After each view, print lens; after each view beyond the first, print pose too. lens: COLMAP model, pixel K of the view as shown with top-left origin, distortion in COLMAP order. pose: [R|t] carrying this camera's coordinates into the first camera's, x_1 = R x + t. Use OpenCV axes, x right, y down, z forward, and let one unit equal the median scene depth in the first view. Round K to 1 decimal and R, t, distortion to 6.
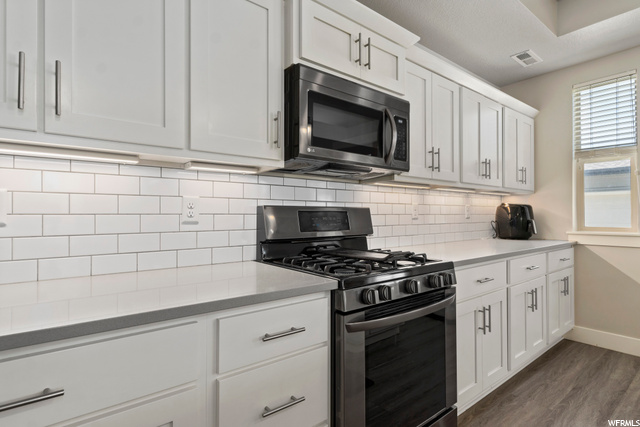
lens RADIAL K [[331.5, 0, 318.4], [0, 331.5, 209.6], [0, 0, 1]] dist [0.006808, -0.002224]
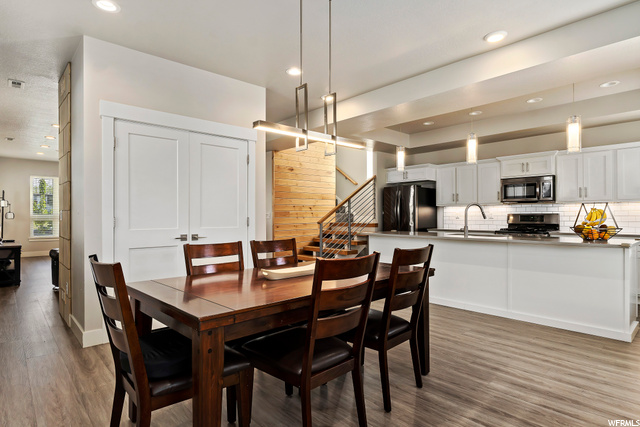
lens RADIAL K [[331.5, 0, 320.7], [0, 331.5, 218.4], [0, 0, 1]] dist [0.006808, -0.002224]
pose [[0.095929, 0.008887, -0.995349, 2.798512], [0.022215, 0.999692, 0.011066, -0.041090], [0.995140, -0.023173, 0.095702, -1.164089]]
